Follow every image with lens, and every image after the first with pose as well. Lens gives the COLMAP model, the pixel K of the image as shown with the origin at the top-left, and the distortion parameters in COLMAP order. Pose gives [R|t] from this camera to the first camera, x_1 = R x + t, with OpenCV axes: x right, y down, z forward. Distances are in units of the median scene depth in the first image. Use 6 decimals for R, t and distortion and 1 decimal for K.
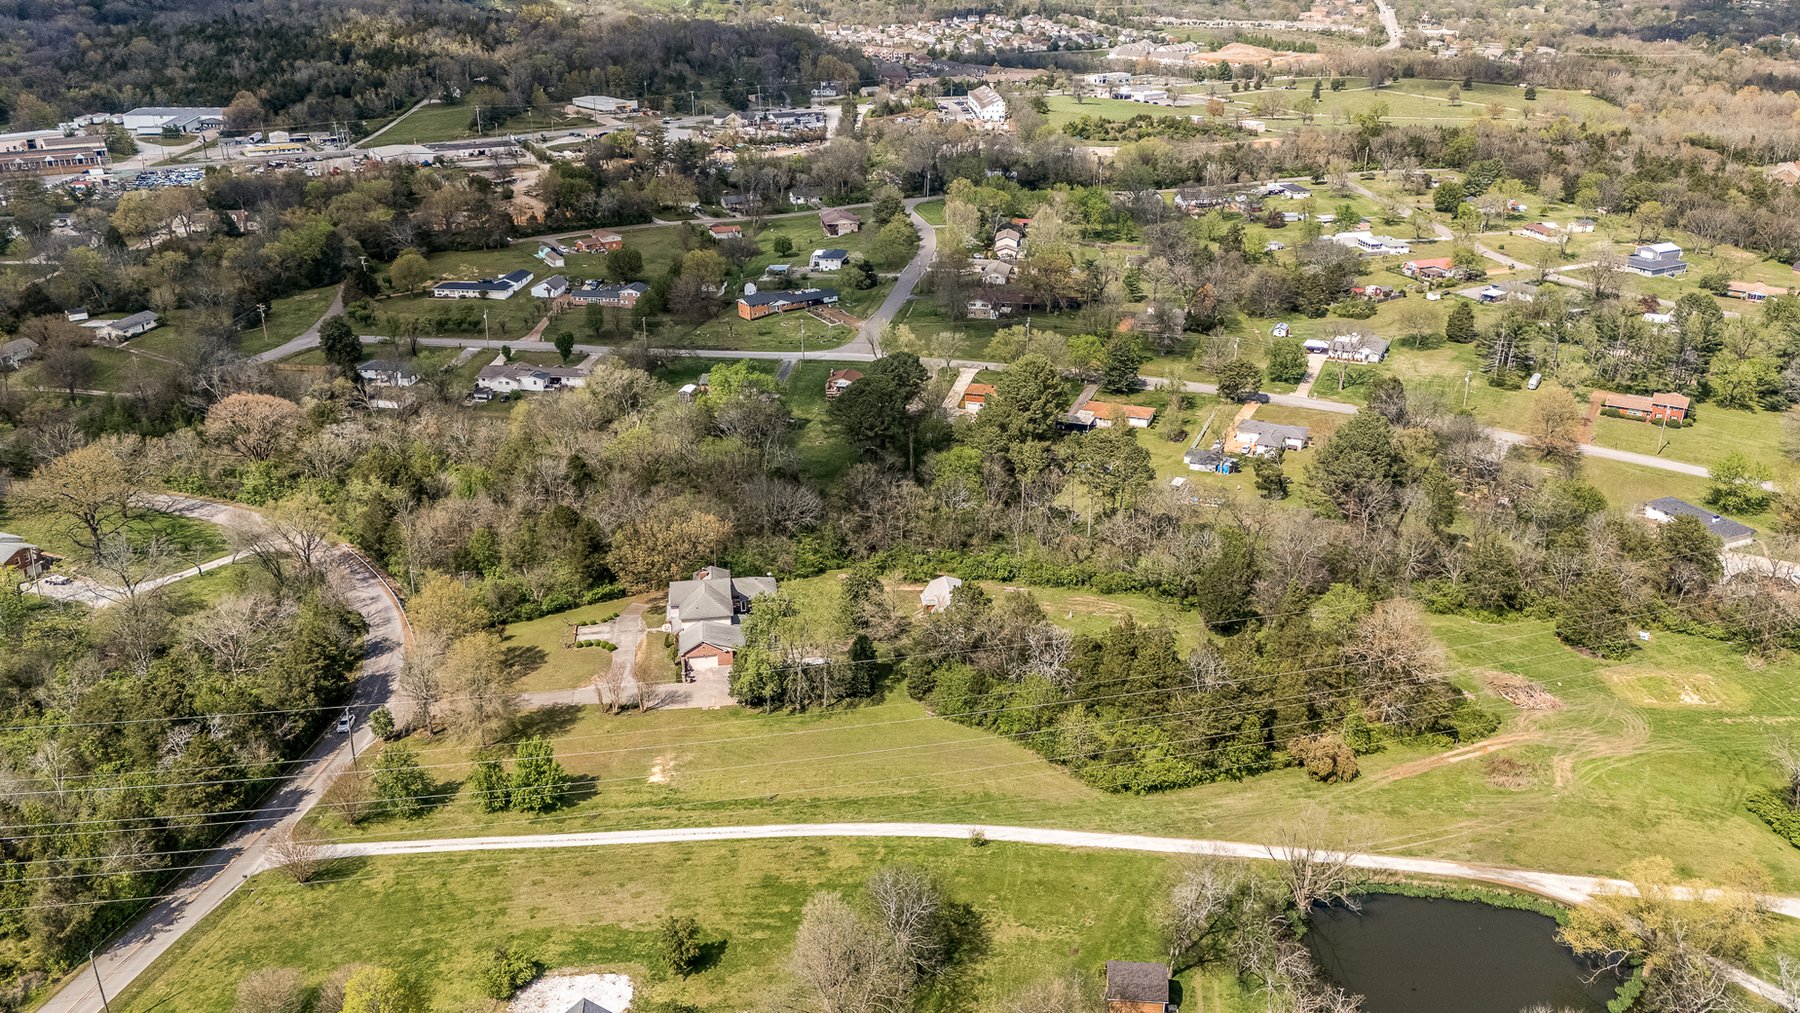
lens RADIAL K [[1390.1, 0, 921.2], [0, 1390.1, 492.5], [0, 0, 1]] dist [0.069553, -0.062078]
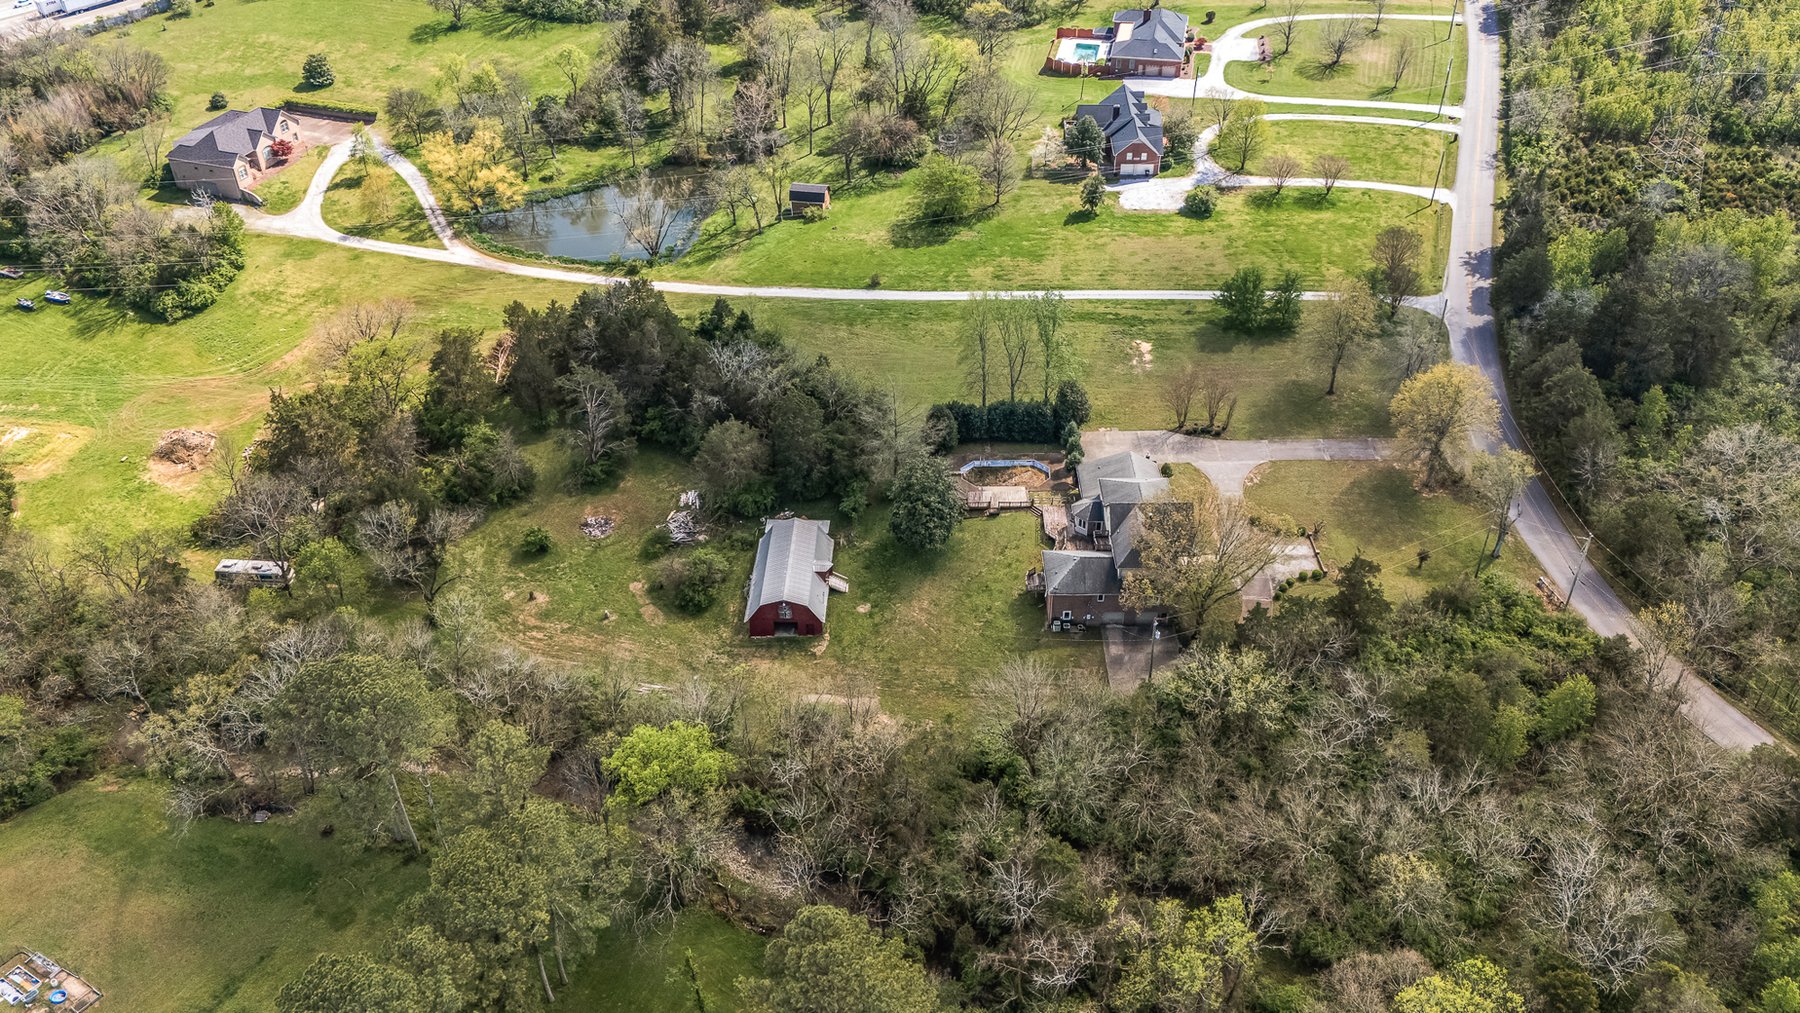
lens RADIAL K [[1298.5, 0, 839.1], [0, 1298.5, 507.2], [0, 0, 1]] dist [0.062355, -0.051470]
pose [[-0.982248, -0.111913, 0.150548, -0.125828], [0.077553, 0.488488, 0.869118, -0.665388], [-0.170807, 0.865364, -0.471137, 1.691978]]
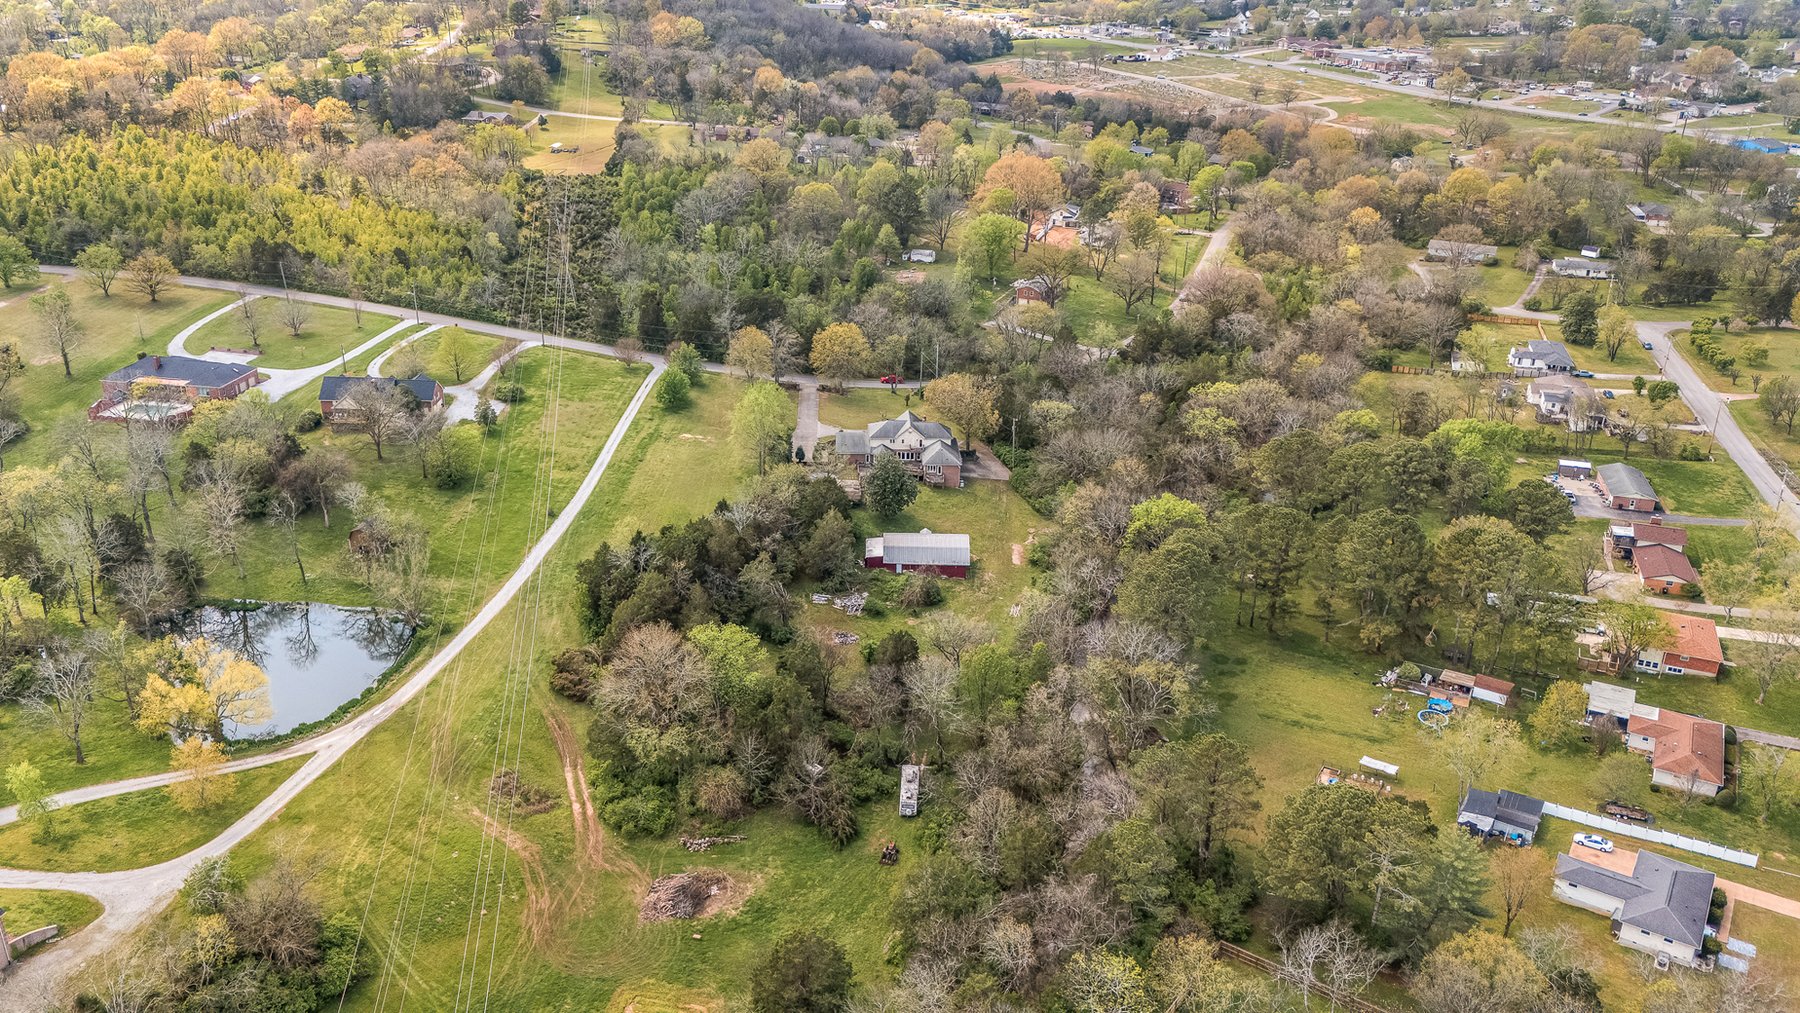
lens RADIAL K [[1473.1, 0, 878.0], [0, 1473.1, 507.4], [0, 0, 1]] dist [0.100205, -0.128390]
pose [[-0.153044, 0.376352, -0.913749, 1.344864], [-0.376592, 0.832658, 0.406028, -0.487991], [0.913650, 0.406251, 0.014298, 1.245275]]
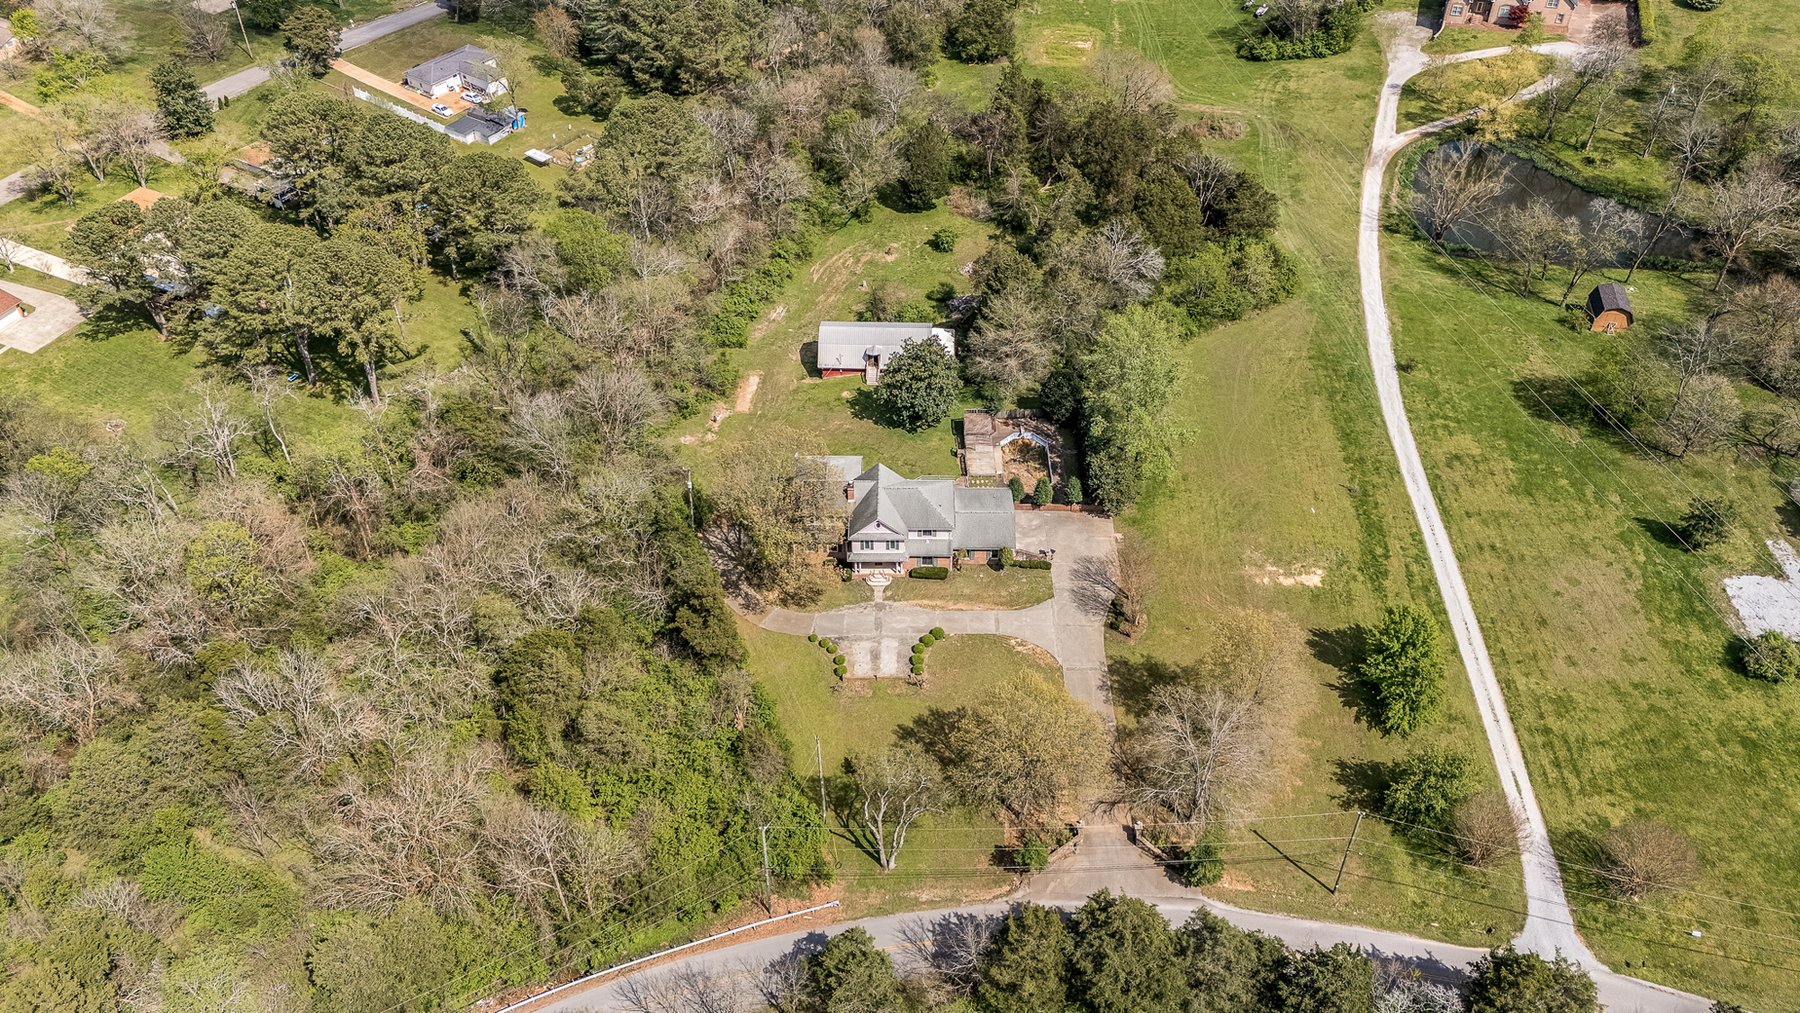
lens RADIAL K [[1377.8, 0, 900.1], [0, 1377.8, 539.2], [0, 0, 1]] dist [0.062823, -0.045035]
pose [[0.183754, -0.652652, 0.735038, -0.812177], [0.380280, 0.736745, 0.559101, -0.341659], [-0.906433, 0.176783, 0.383570, 0.940468]]
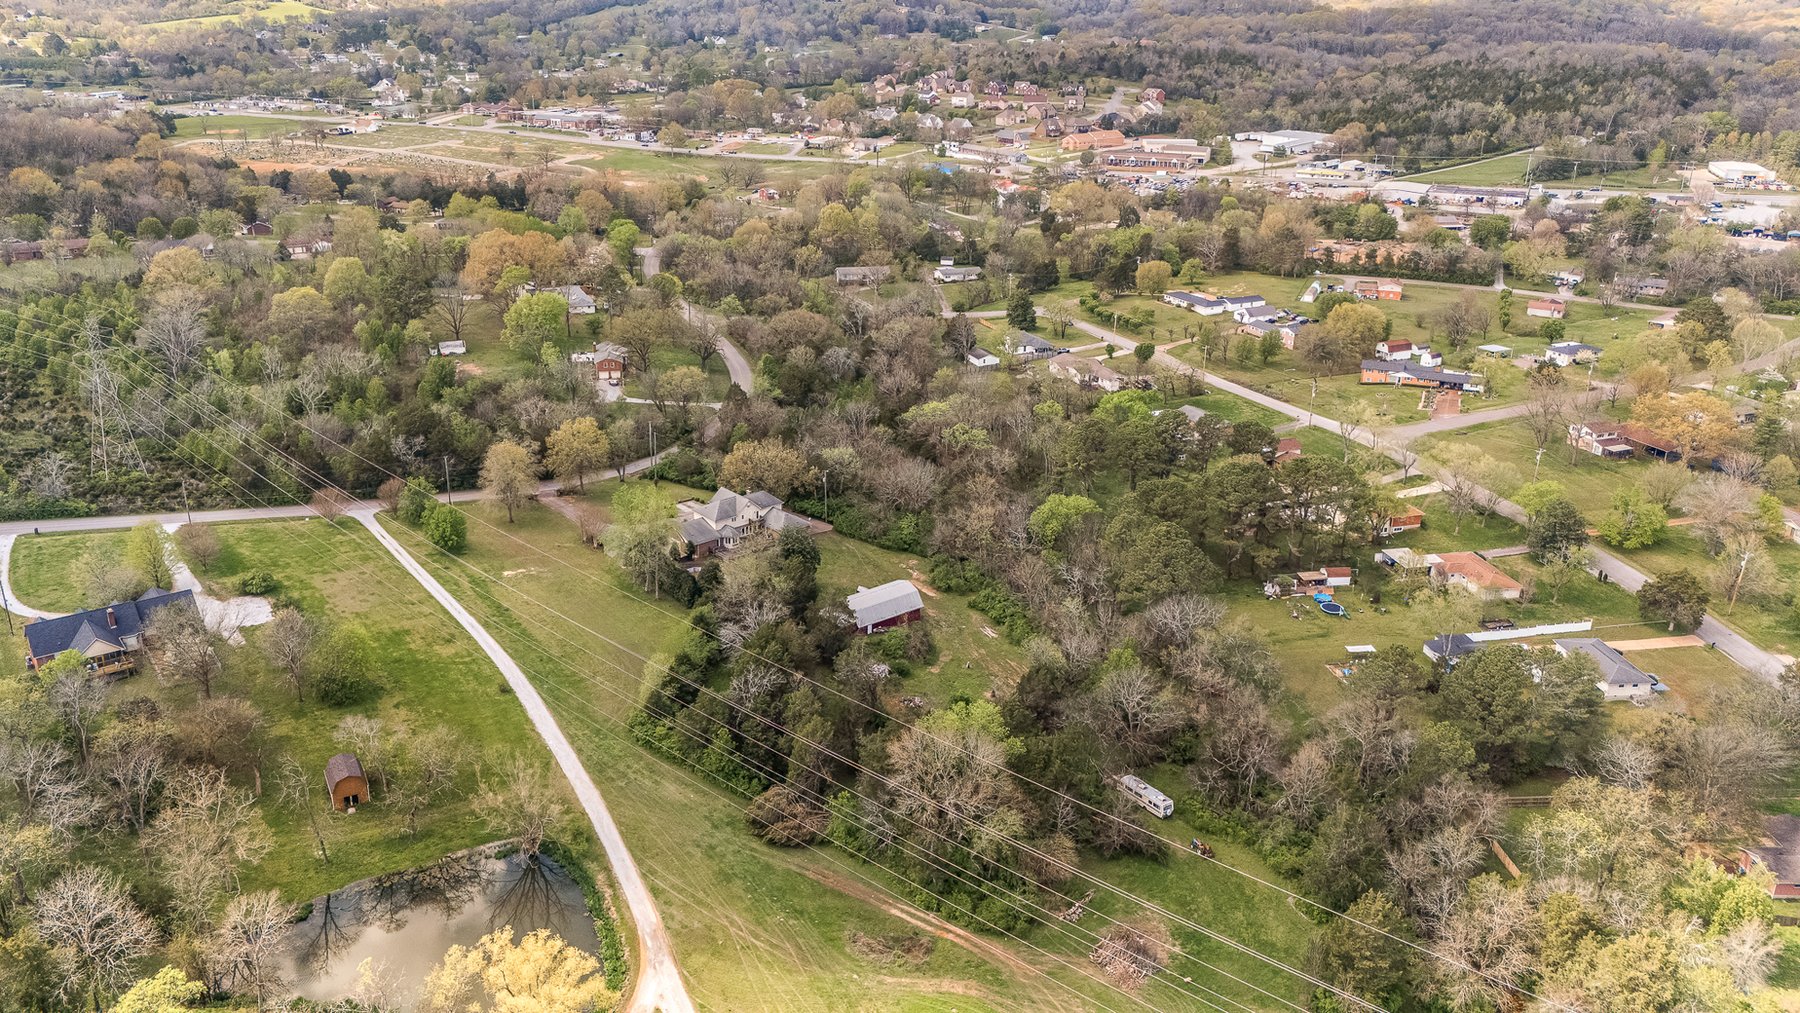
lens RADIAL K [[1390.1, 0, 921.2], [0, 1390.1, 492.5], [0, 0, 1]] dist [0.069553, -0.062078]
pose [[0.530194, 0.301018, -0.792643, 1.147899], [-0.325324, 0.935527, 0.137673, -0.202809], [0.782980, 0.184872, 0.593939, 0.497695]]
